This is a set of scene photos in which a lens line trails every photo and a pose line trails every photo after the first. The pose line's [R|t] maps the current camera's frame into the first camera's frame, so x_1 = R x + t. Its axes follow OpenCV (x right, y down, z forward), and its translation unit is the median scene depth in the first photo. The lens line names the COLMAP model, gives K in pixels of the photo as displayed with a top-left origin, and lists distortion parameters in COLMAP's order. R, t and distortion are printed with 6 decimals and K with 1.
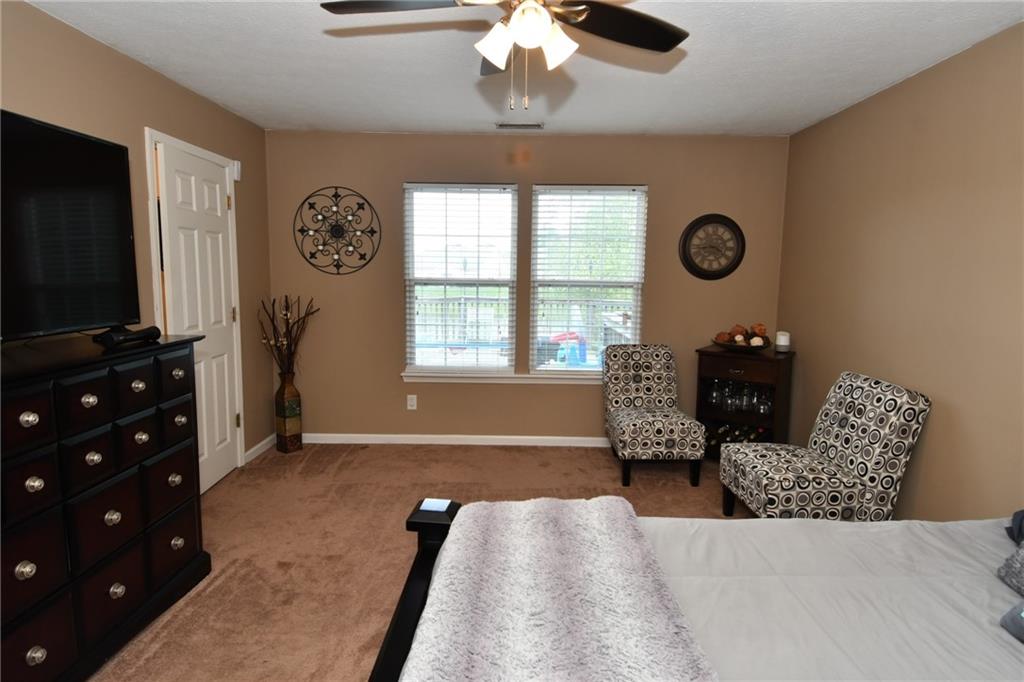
lens RADIAL K [[534.4, 0, 516.3], [0, 534.4, 330.7], [0, 0, 1]] dist [0.042428, -0.047685]
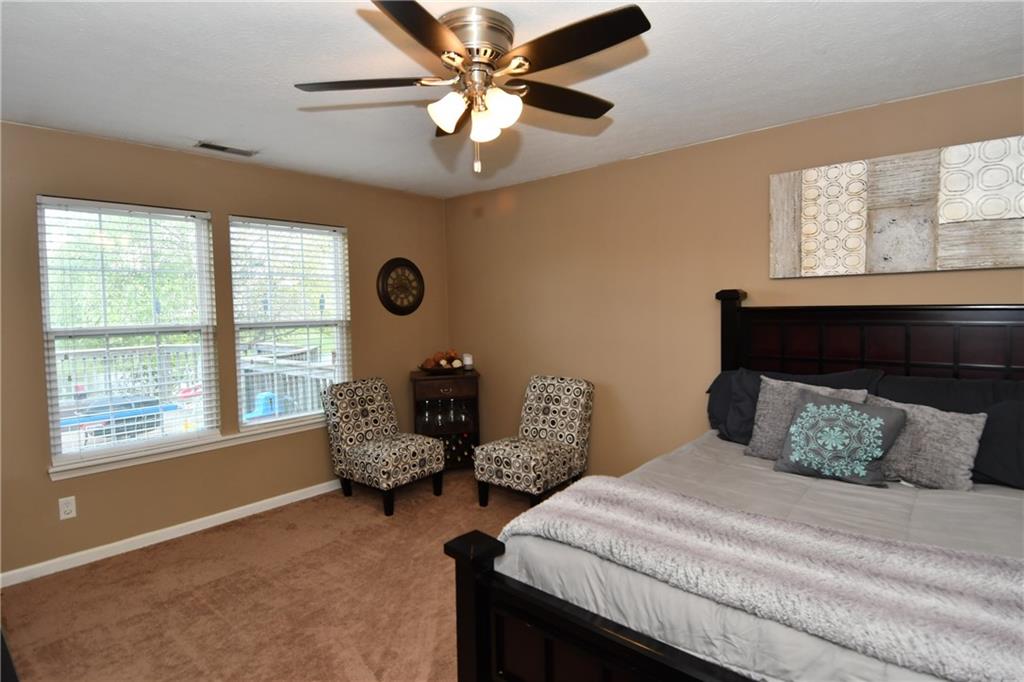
lens RADIAL K [[534.4, 0, 516.3], [0, 534.4, 330.7], [0, 0, 1]] dist [0.042428, -0.047685]
pose [[0.651623, -0.061043, 0.756083, -0.352448], [0.116417, 0.992996, -0.020162, -0.012838], [-0.749557, 0.101159, 0.654165, 0.094212]]
